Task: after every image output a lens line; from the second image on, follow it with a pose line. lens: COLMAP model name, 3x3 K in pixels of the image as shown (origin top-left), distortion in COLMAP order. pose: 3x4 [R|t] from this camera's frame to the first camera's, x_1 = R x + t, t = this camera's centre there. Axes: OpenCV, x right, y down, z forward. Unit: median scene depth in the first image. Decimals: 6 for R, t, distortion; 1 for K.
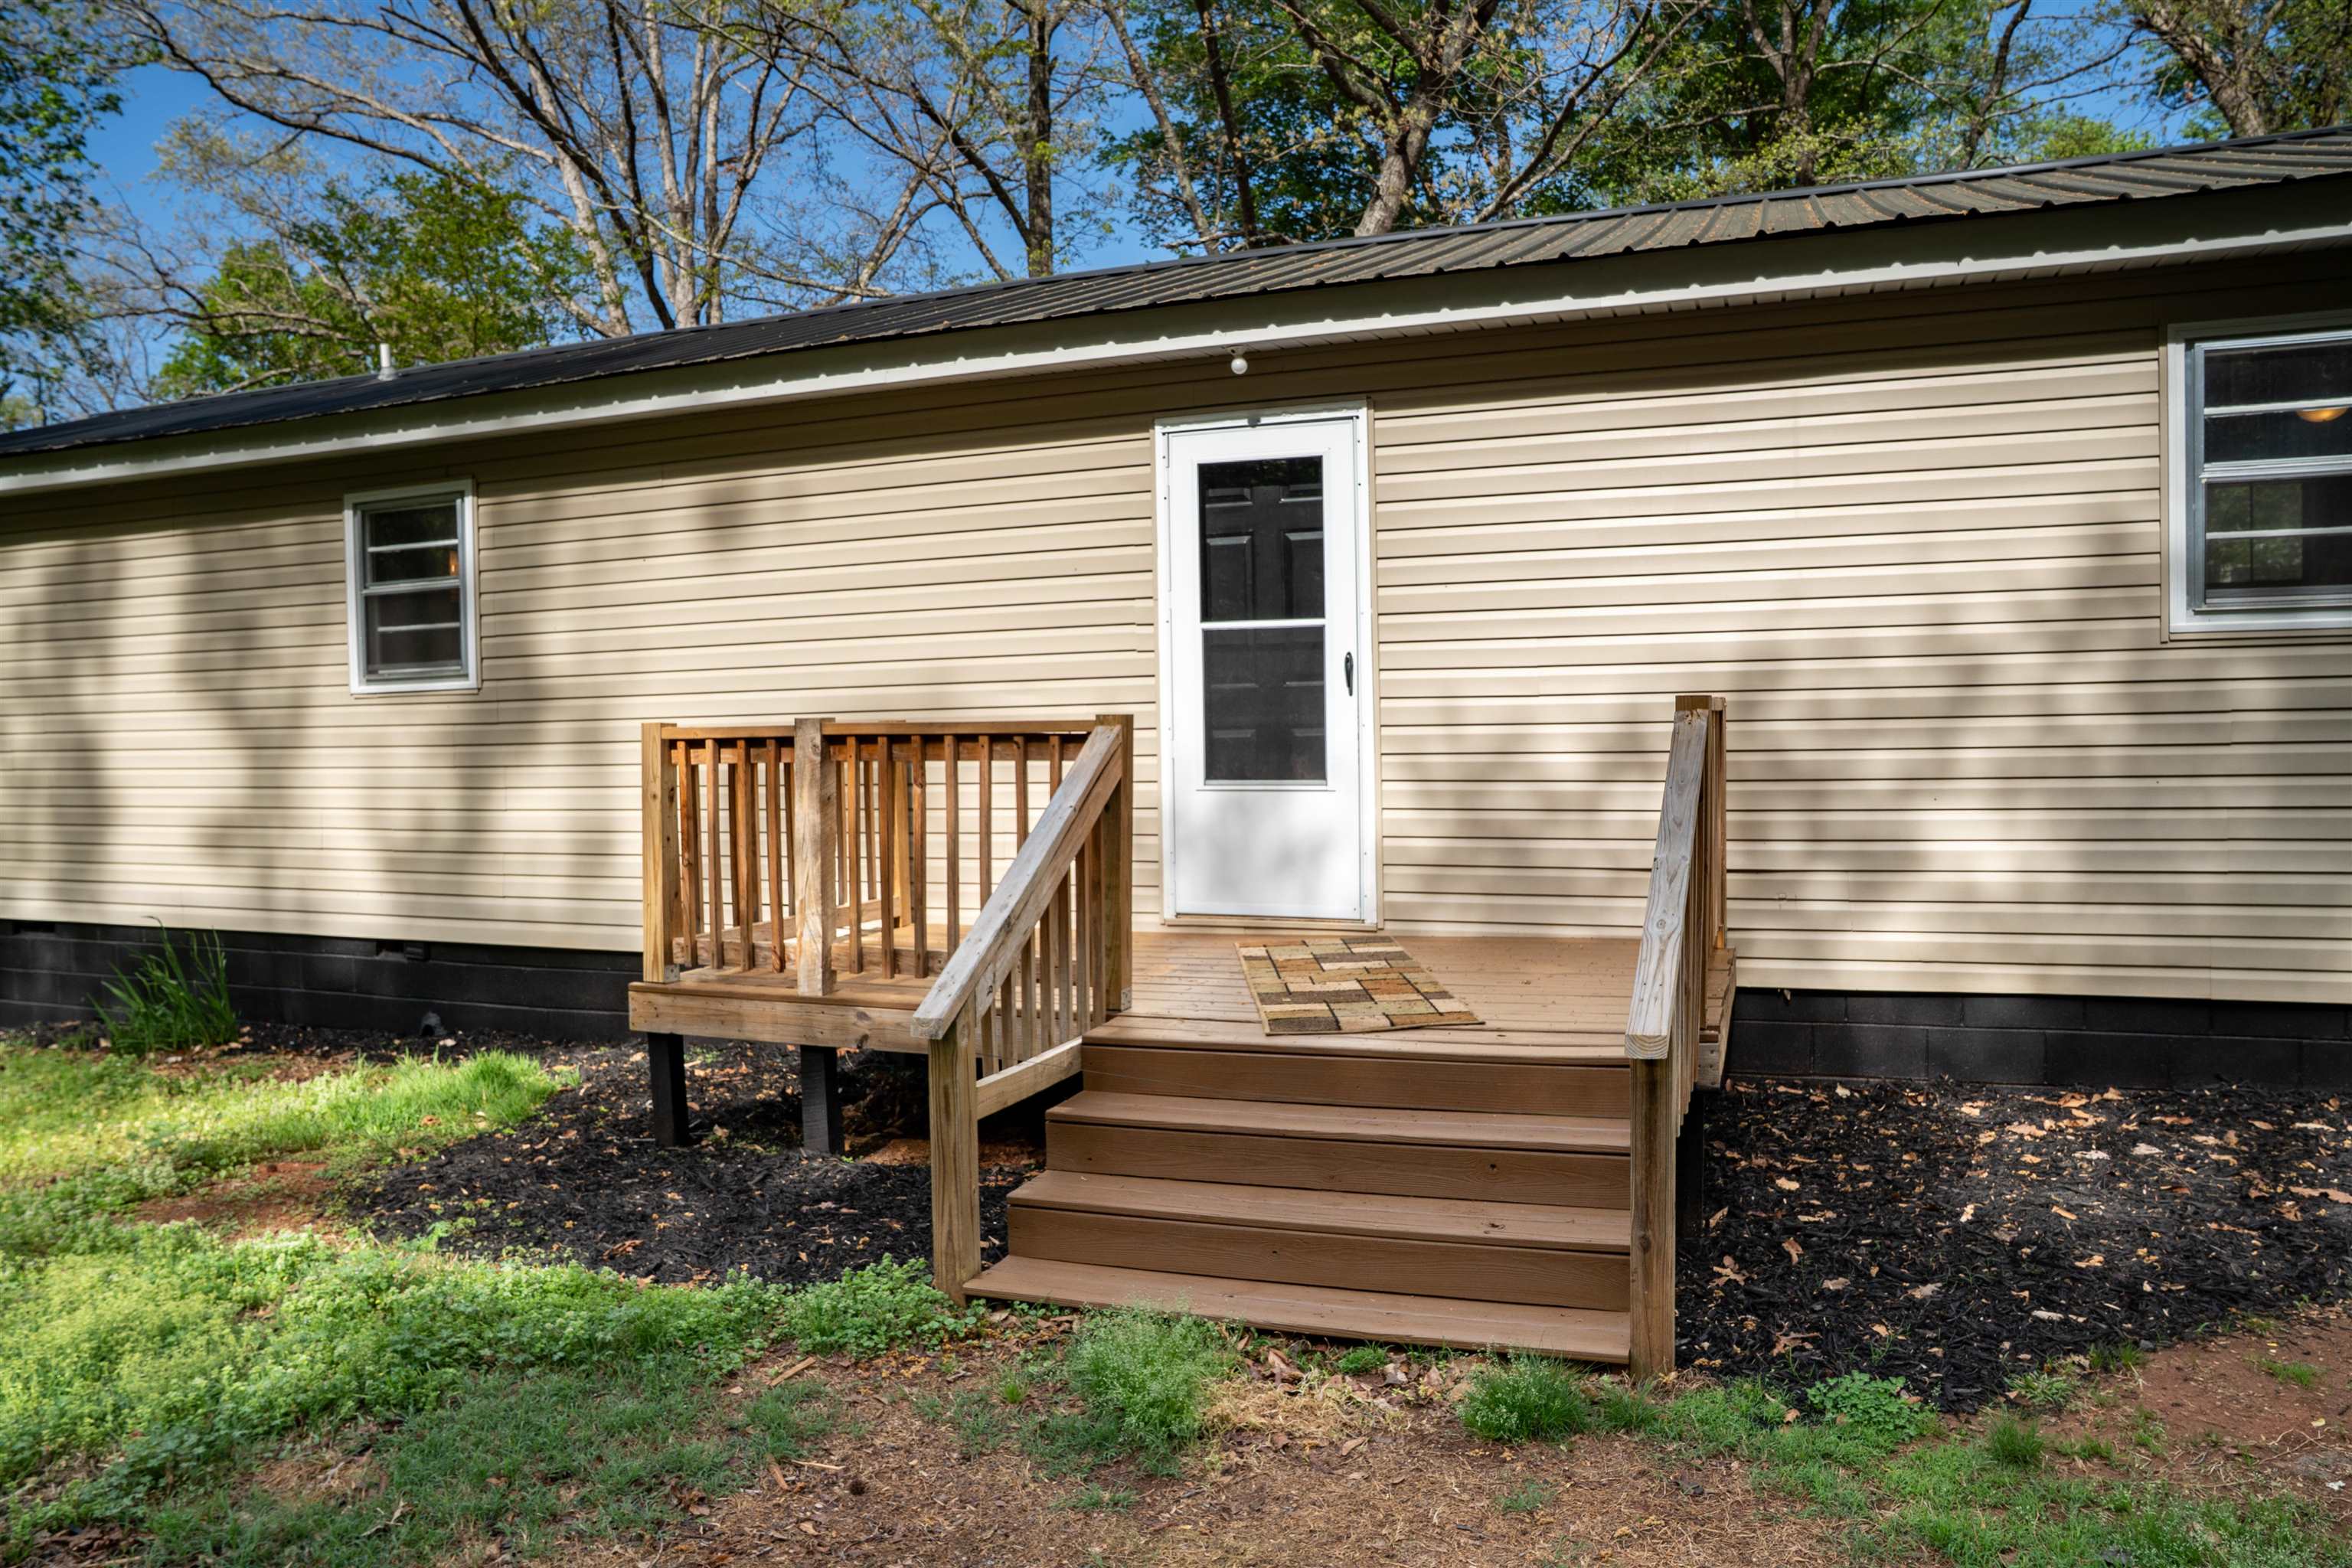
lens RADIAL K [[1597.4, 0, 1176.0], [0, 1597.4, 784.0], [0, 0, 1]] dist [-0.076577, 0.001373]
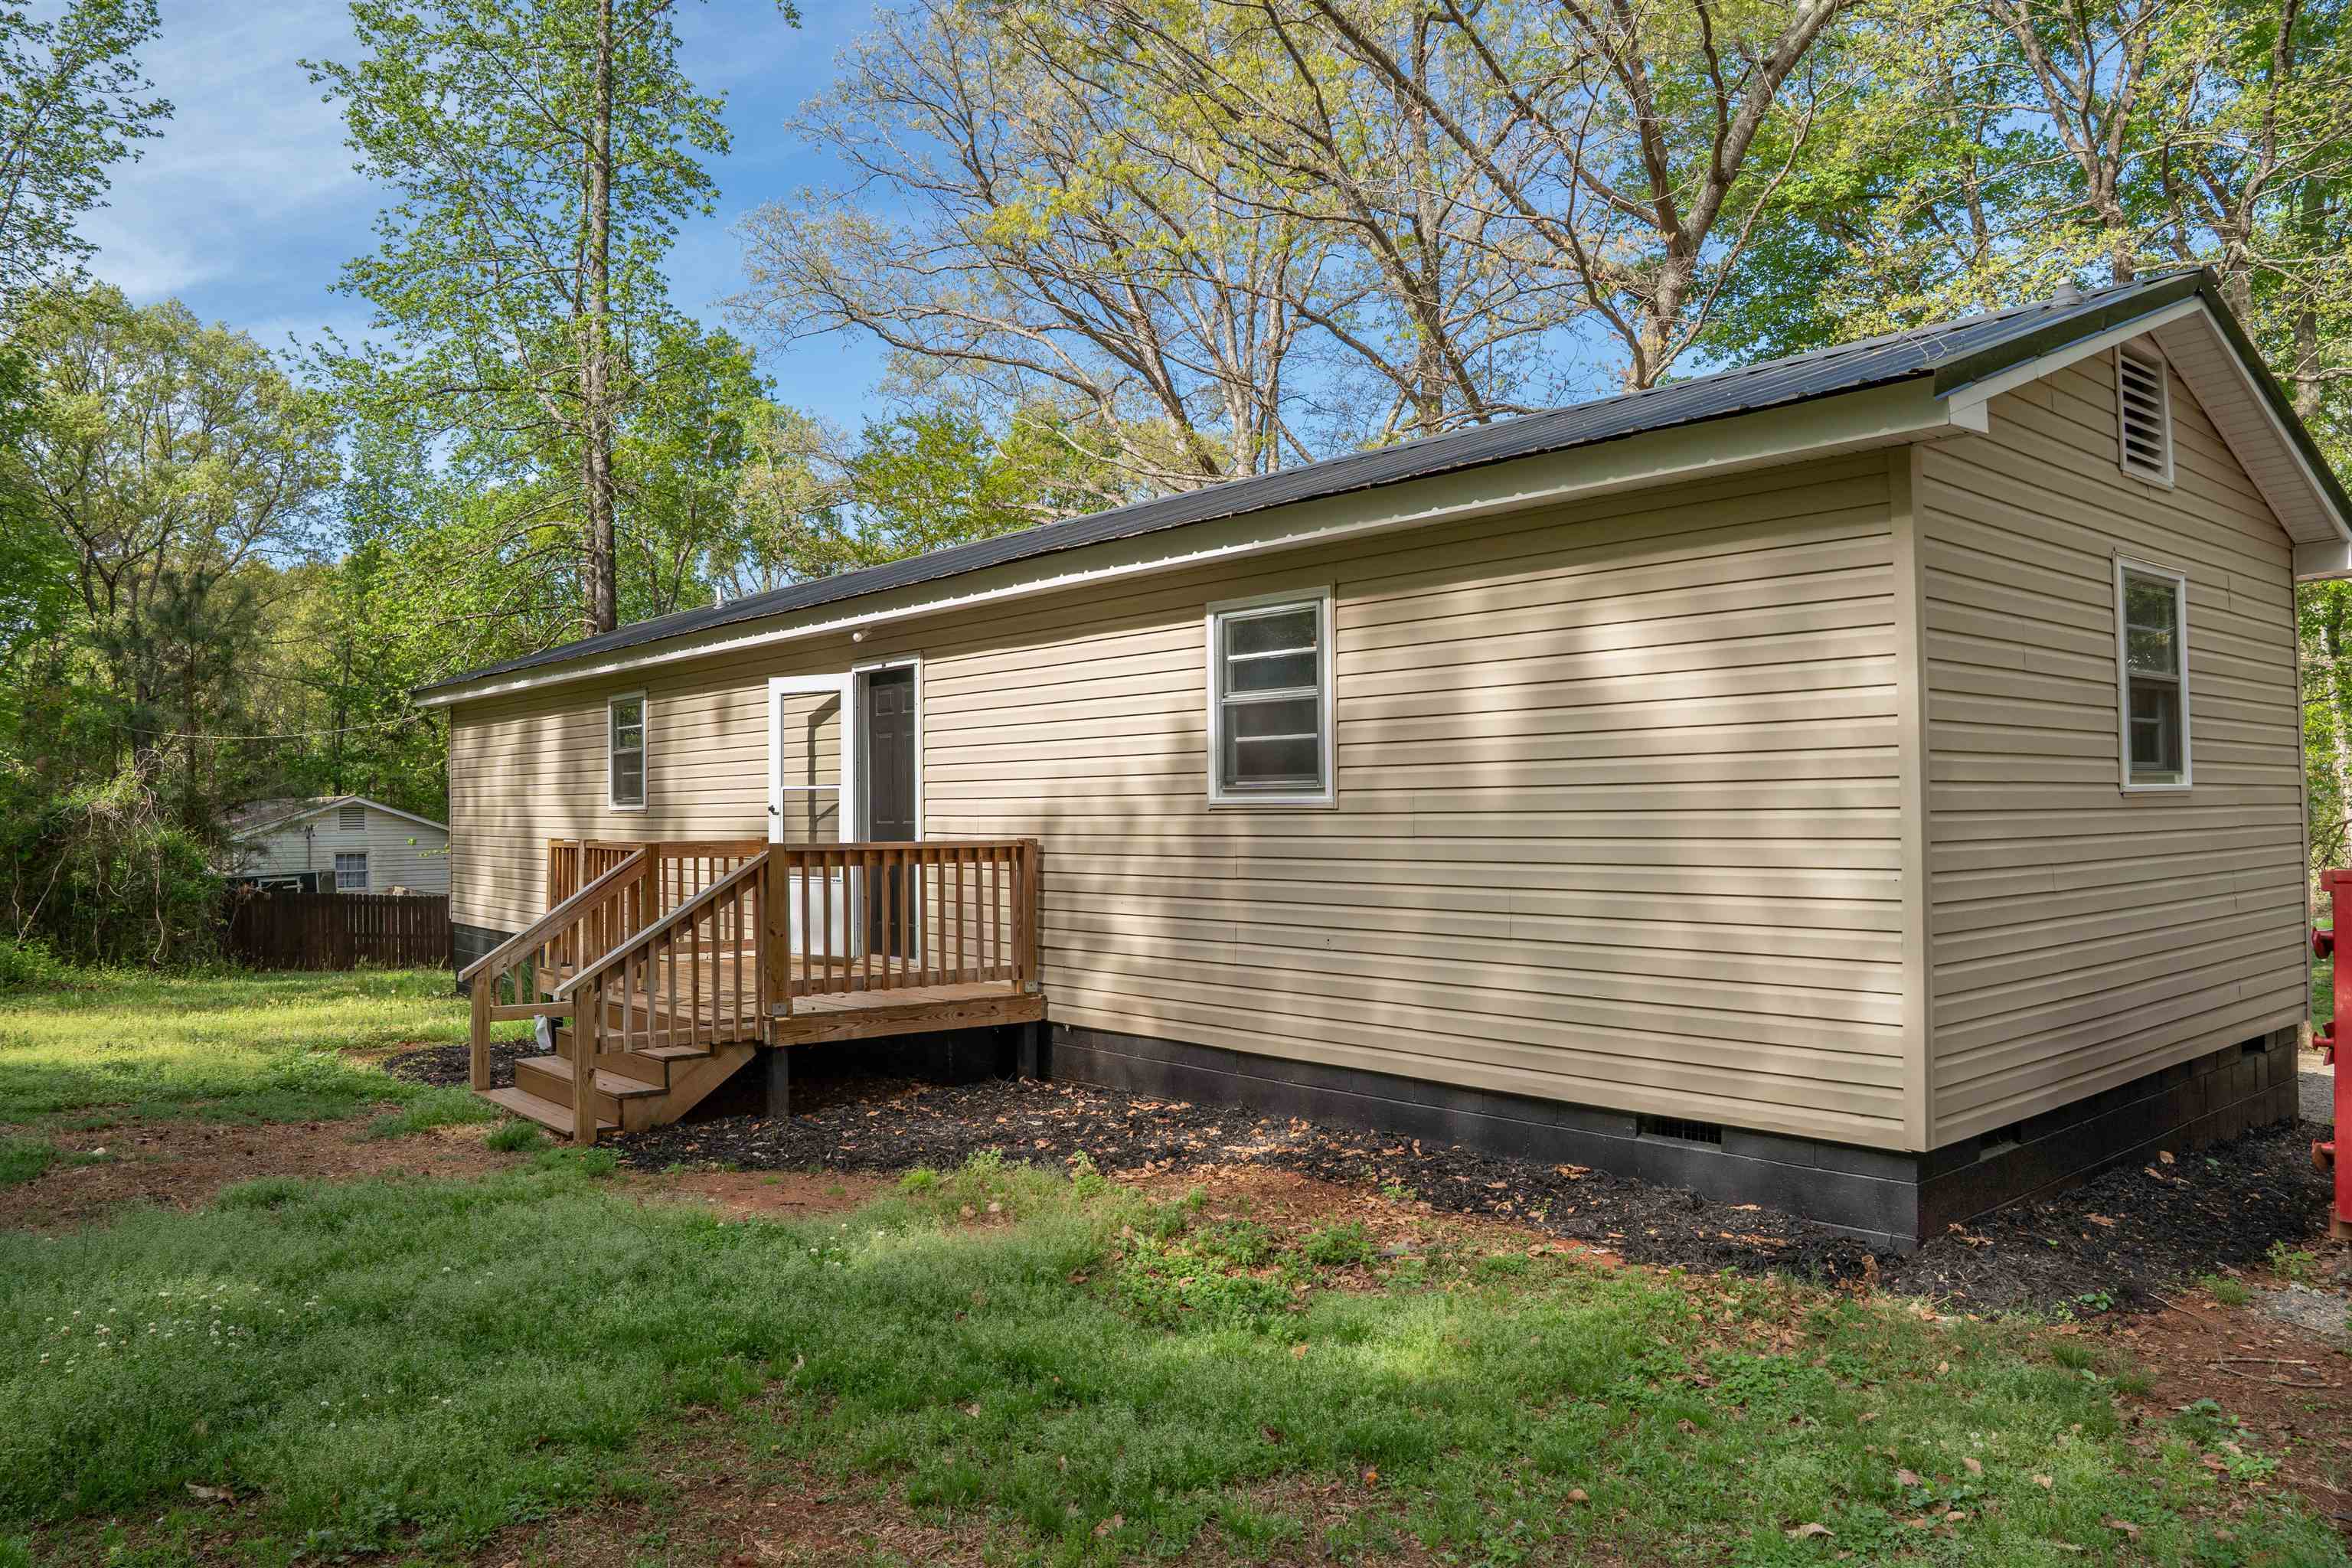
lens RADIAL K [[1666.8, 0, 1176.0], [0, 1666.8, 784.0], [0, 0, 1]] dist [-0.145677, -0.000299]
pose [[0.871544, 0.010512, -0.490204, 1.098972], [-0.037366, 0.998287, -0.045025, -0.033270], [0.488891, 0.057558, 0.870444, -0.341510]]
